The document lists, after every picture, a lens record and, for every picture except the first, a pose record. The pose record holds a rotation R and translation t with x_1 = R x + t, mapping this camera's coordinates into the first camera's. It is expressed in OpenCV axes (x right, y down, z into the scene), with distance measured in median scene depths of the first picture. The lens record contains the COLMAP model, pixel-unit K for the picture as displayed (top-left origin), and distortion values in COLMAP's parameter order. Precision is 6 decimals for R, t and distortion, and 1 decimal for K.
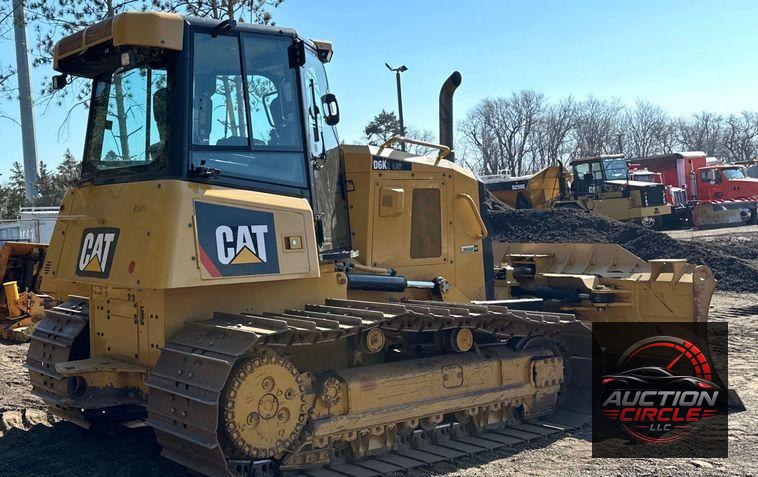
lens RADIAL K [[871.7, 0, 238.6], [0, 871.7, 216.2], [0, 0, 1]] dist [0.126133, -0.008887]
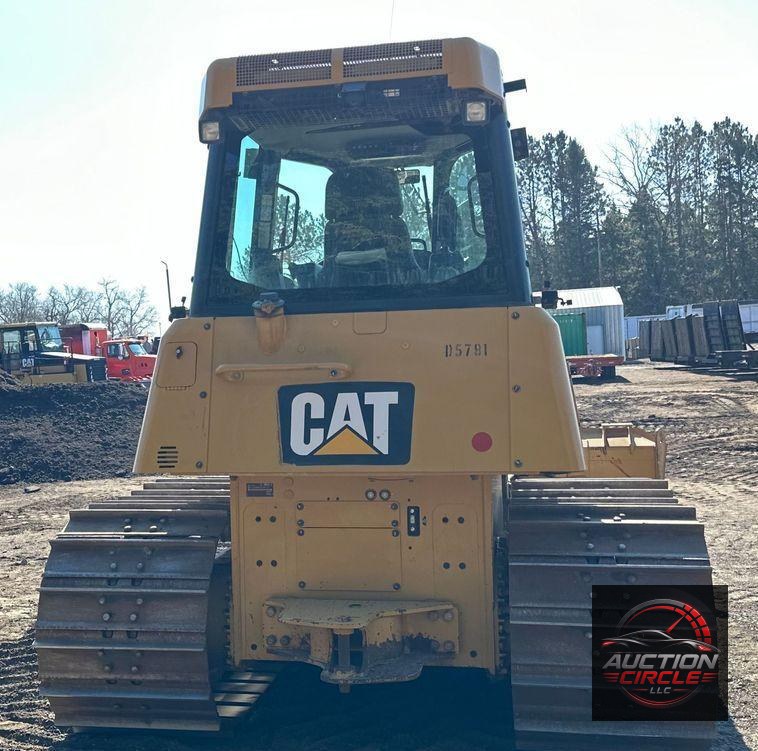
lens RADIAL K [[1089.2, 0, 314.5], [0, 1089.2, 377.1], [0, 0, 1]] dist [-0.010207, 1.535160]
pose [[0.724552, 0.007606, 0.689178, -0.650389], [0.006533, 0.999818, -0.017902, 0.020889], [-0.689189, 0.017474, 0.724371, 0.435968]]
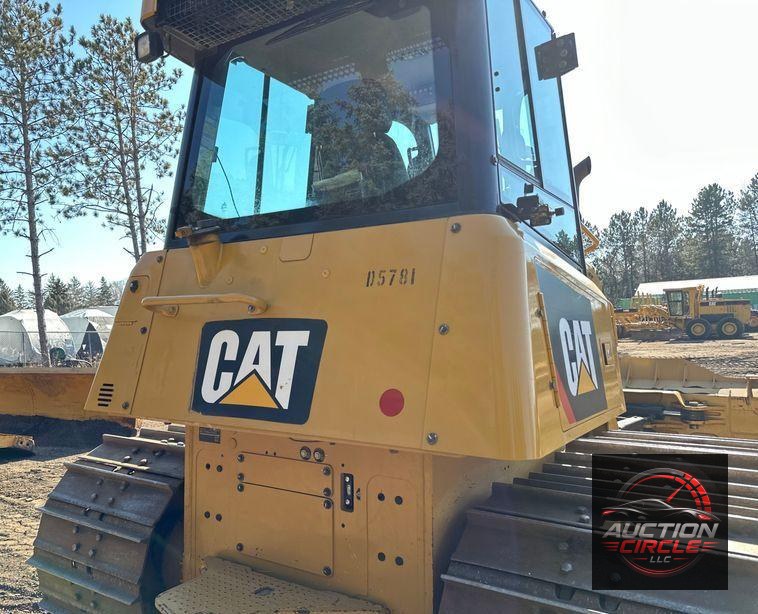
lens RADIAL K [[615.1, 0, 329.8], [0, 615.1, 320.5], [0, 0, 1]] dist [0.120701, -0.151126]
pose [[0.938644, 0.028921, 0.343674, -0.227532], [-0.020640, 0.999402, -0.027730, 0.021288], [-0.344271, 0.018935, 0.938680, 0.606495]]
